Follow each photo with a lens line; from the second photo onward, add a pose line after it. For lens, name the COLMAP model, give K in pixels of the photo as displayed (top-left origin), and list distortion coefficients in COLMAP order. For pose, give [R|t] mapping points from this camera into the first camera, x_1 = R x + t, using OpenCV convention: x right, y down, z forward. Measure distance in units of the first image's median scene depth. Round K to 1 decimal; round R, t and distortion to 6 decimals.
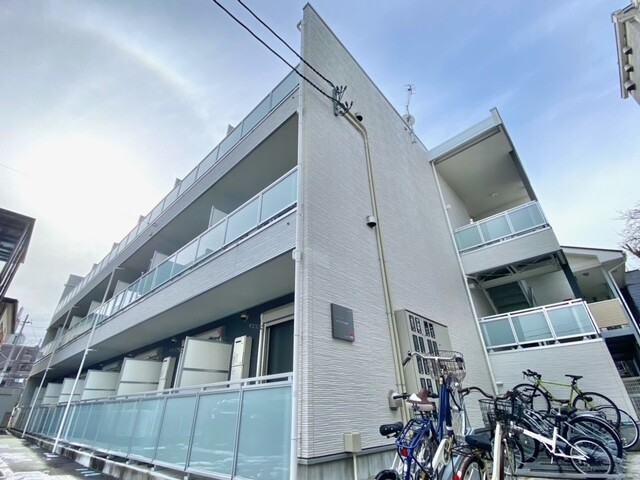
lens RADIAL K [[302.1, 0, 318.2], [0, 302.1, 240.2], [0, 0, 1]] dist [0.004443, -0.009736]
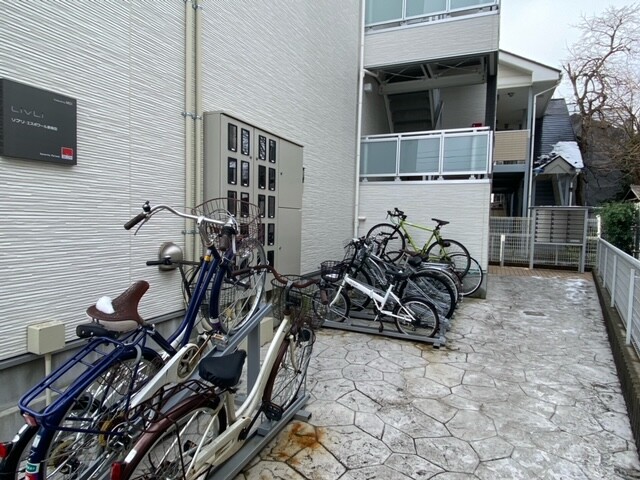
lens RADIAL K [[377.2, 0, 320.9], [0, 377.2, 238.6], [0, 0, 1]] dist [0.008657, -0.012688]
pose [[0.949759, 0.027884, 0.311737, 0.185696], [-0.194301, 0.833376, 0.517428, 0.020192], [-0.245366, -0.552003, 0.796924, 0.197789]]
